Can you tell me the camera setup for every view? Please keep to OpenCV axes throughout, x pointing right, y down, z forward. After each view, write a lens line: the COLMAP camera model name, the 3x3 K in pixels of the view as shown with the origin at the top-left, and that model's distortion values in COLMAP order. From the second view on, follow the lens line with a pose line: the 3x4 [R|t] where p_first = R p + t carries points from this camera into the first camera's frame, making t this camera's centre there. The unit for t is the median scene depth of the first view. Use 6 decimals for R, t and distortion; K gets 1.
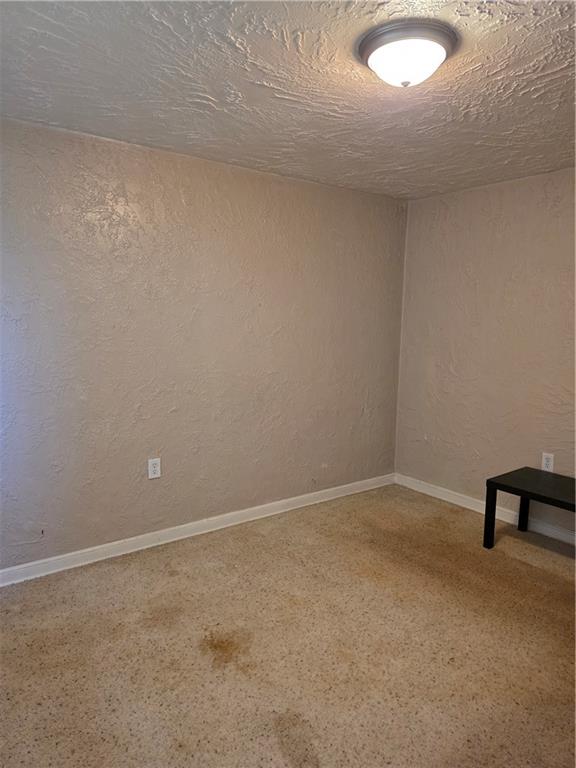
lens RADIAL K [[519.8, 0, 292.1], [0, 519.8, 380.0], [0, 0, 1]] dist [0.050573, -0.015781]
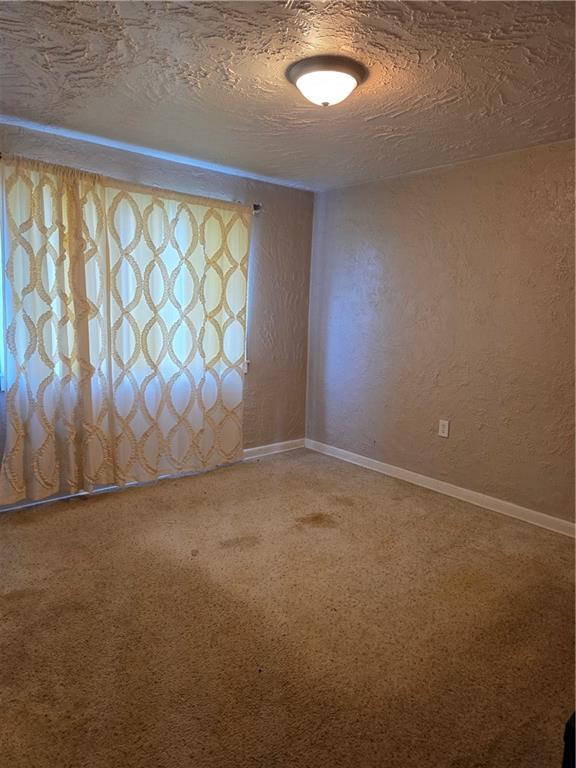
lens RADIAL K [[519.8, 0, 286.6], [0, 519.8, 385.1], [0, 0, 1]] dist [0.050573, -0.015781]
pose [[0.063647, 0.134380, -0.988884, 0.910336], [-0.154528, 0.980269, 0.123263, -0.022470], [0.985936, 0.144965, 0.083157, 0.534015]]
